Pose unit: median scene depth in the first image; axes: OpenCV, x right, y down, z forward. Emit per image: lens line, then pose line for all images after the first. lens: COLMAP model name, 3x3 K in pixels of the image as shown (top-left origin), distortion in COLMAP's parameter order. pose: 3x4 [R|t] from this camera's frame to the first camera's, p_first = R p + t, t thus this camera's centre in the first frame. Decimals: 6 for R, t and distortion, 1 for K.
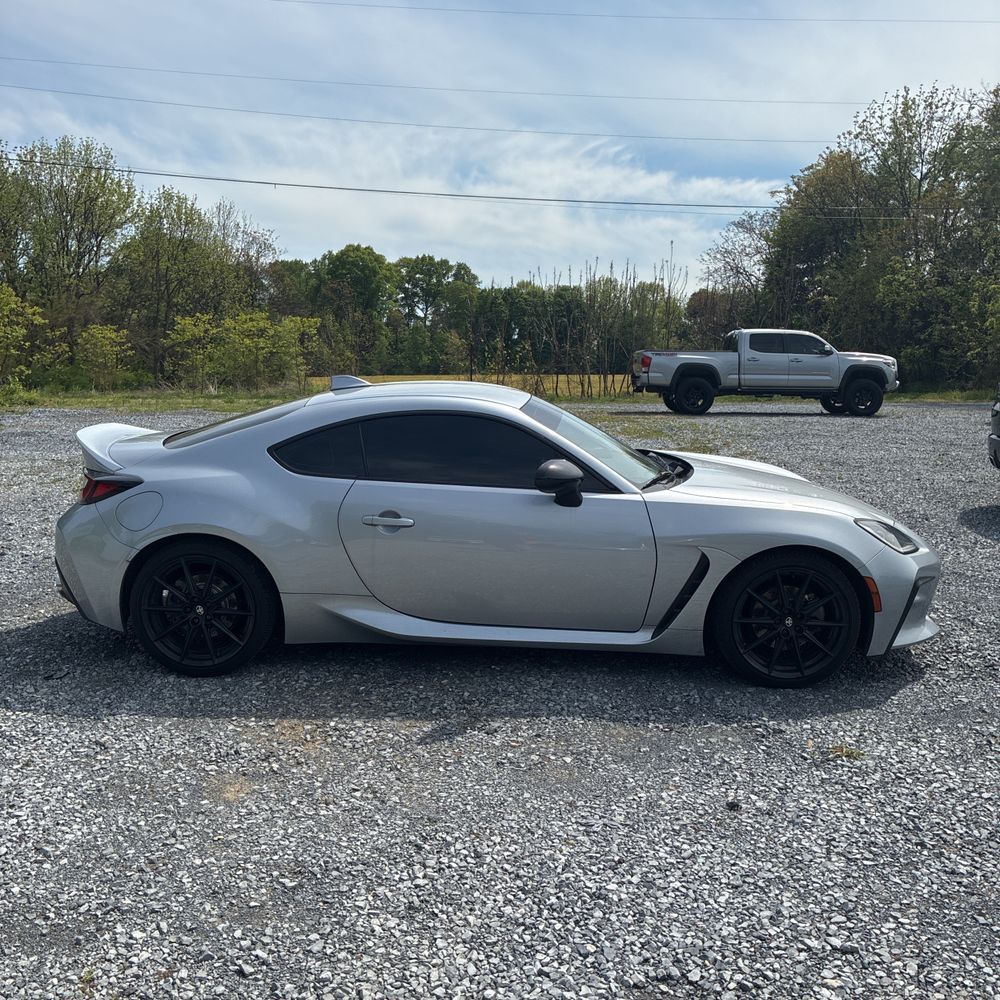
lens RADIAL K [[1032.1, 0, 495.8], [0, 1032.1, 501.5], [0, 0, 1]] dist [0.002829, 0.035357]
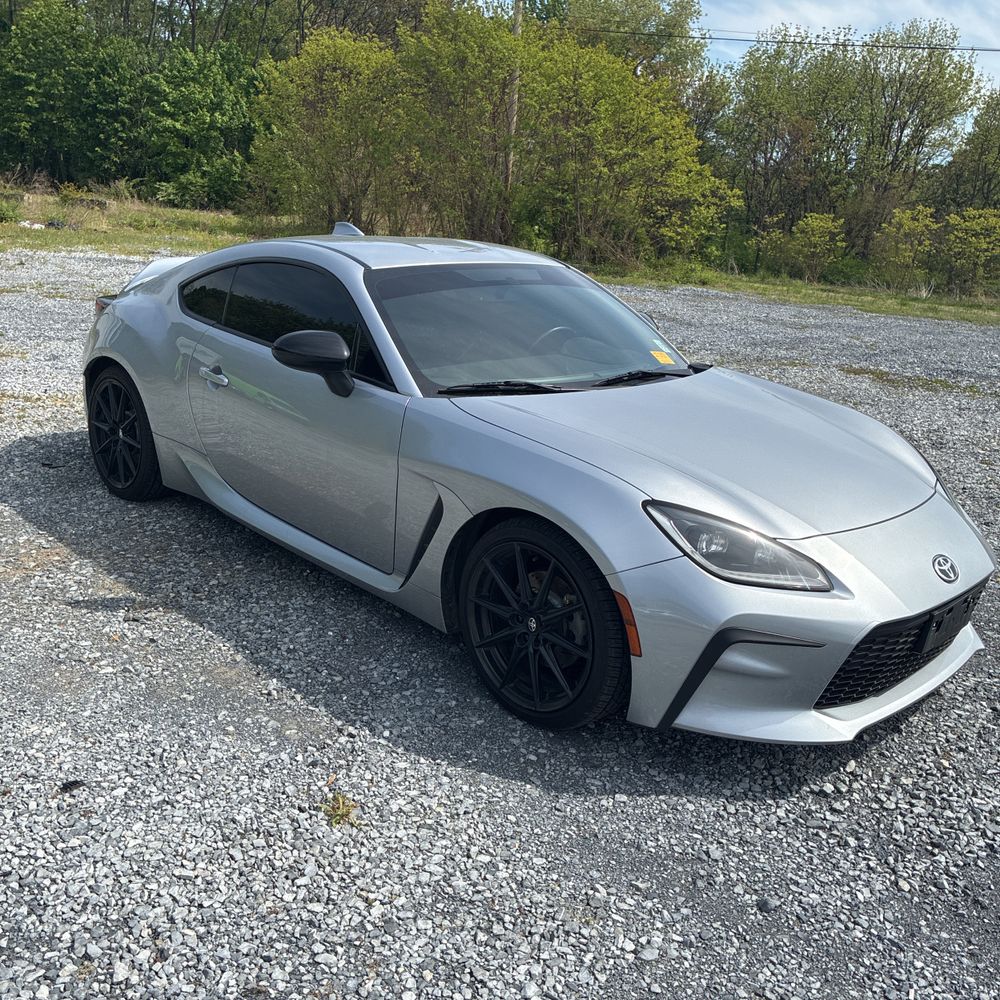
lens RADIAL K [[1032.1, 0, 495.8], [0, 1032.1, 501.5], [0, 0, 1]] dist [0.002829, 0.035357]
pose [[0.712127, 0.237500, -0.660658, 0.683176], [-0.174952, 0.971387, 0.160622, -0.062290], [0.679902, 0.001200, 0.733302, 0.498547]]
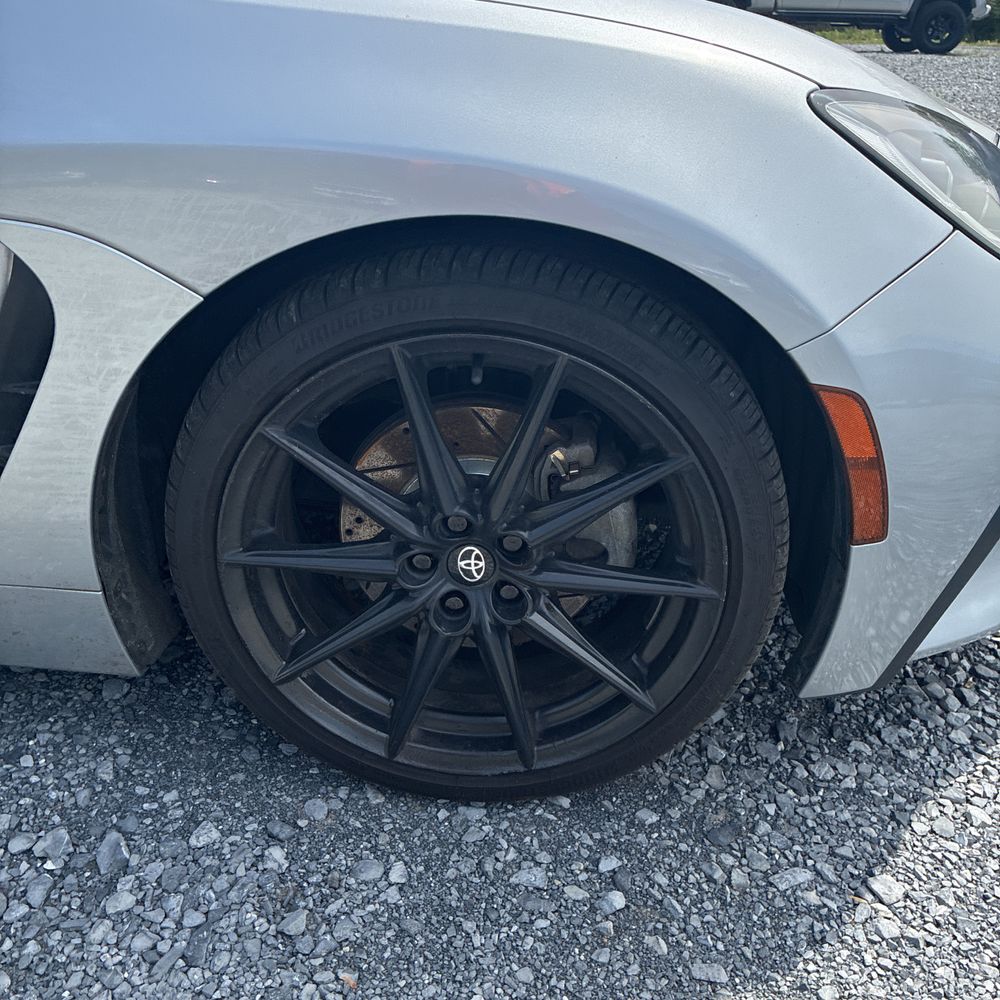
lens RADIAL K [[1032.1, 0, 495.8], [0, 1032.1, 501.5], [0, 0, 1]] dist [0.002829, 0.035357]
pose [[0.999345, 0.026067, -0.025087, 0.294121], [-0.017137, 0.951780, 0.306304, 0.032724], [0.031862, -0.305673, 0.951603, 0.784814]]
